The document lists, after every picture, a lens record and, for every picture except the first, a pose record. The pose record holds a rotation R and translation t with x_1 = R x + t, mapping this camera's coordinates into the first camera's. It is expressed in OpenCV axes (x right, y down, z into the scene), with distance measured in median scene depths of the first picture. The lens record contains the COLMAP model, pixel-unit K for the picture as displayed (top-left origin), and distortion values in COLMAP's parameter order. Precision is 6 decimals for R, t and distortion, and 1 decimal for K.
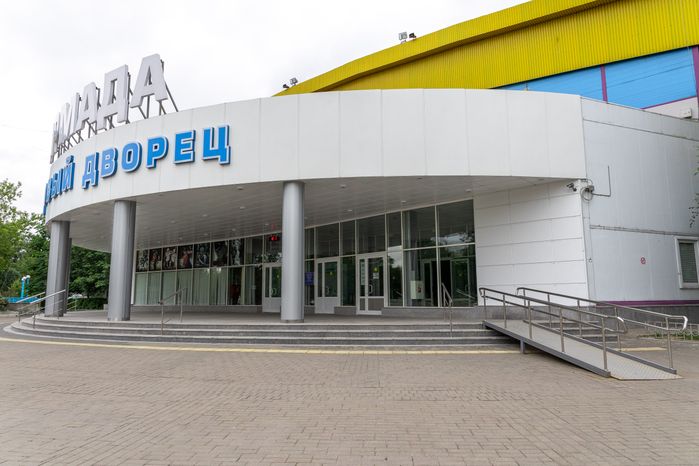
lens RADIAL K [[480.9, 0, 349.5], [0, 480.9, 233.0], [0, 0, 1]] dist [0.004540, -0.000259]
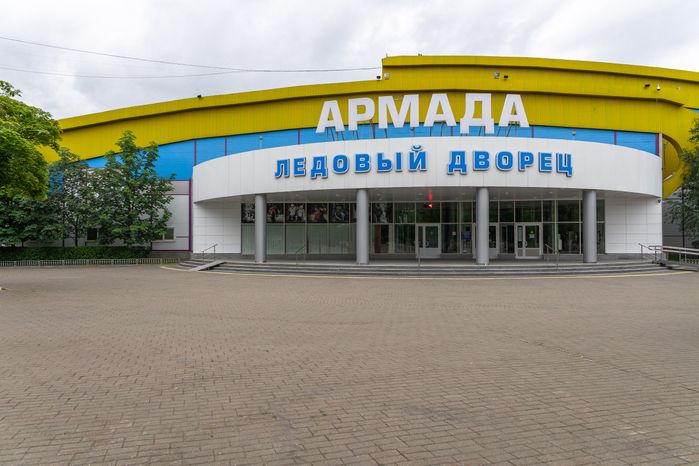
lens RADIAL K [[471.3, 0, 349.5], [0, 471.3, 233.0], [0, 0, 1]] dist [0.001773, -0.002639]
pose [[0.813471, 0.014546, 0.581424, -1.421285], [-0.082383, 0.992489, 0.090431, -0.018869], [-0.575742, -0.121462, 0.808559, 0.026095]]
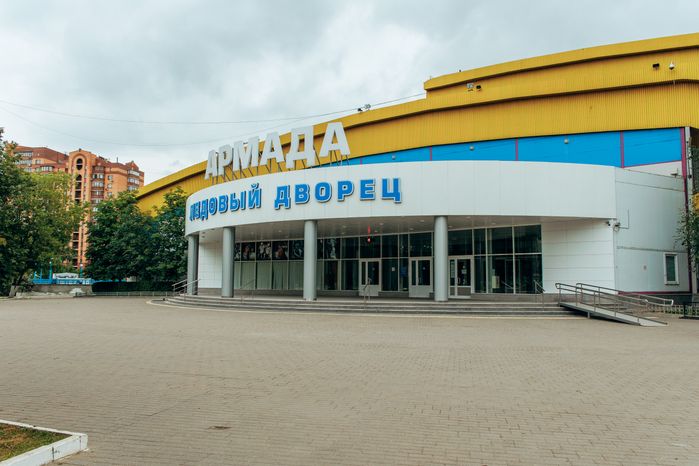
lens RADIAL K [[526.8, 0, 358.1], [0, 526.8, 238.9], [0, 0, 1]] dist [0.004259, 0.002683]
pose [[0.995548, 0.020179, 0.092069, -0.402559], [-0.025088, 0.998307, 0.052480, -0.082473], [-0.090854, -0.054556, 0.994369, -0.526134]]
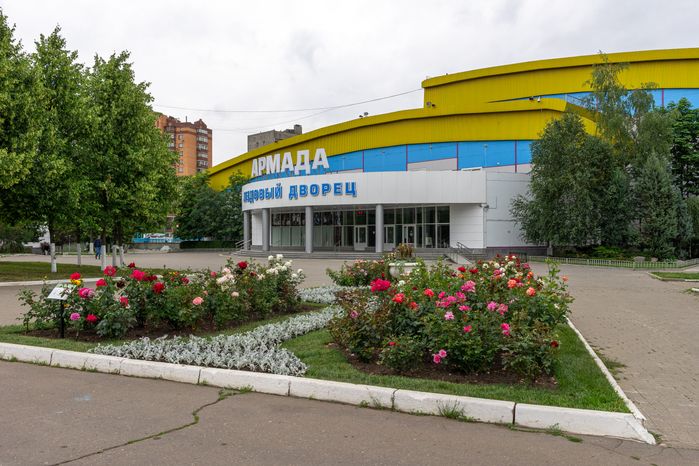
lens RADIAL K [[616.5, 0, 349.5], [0, 616.5, 233.0], [0, 0, 1]] dist [-0.001012, 0.000035]
pose [[0.997039, 0.004916, -0.076745, -0.011107], [0.005083, 0.991559, 0.129557, -0.289209], [0.076735, -0.129564, 0.988598, -1.850981]]
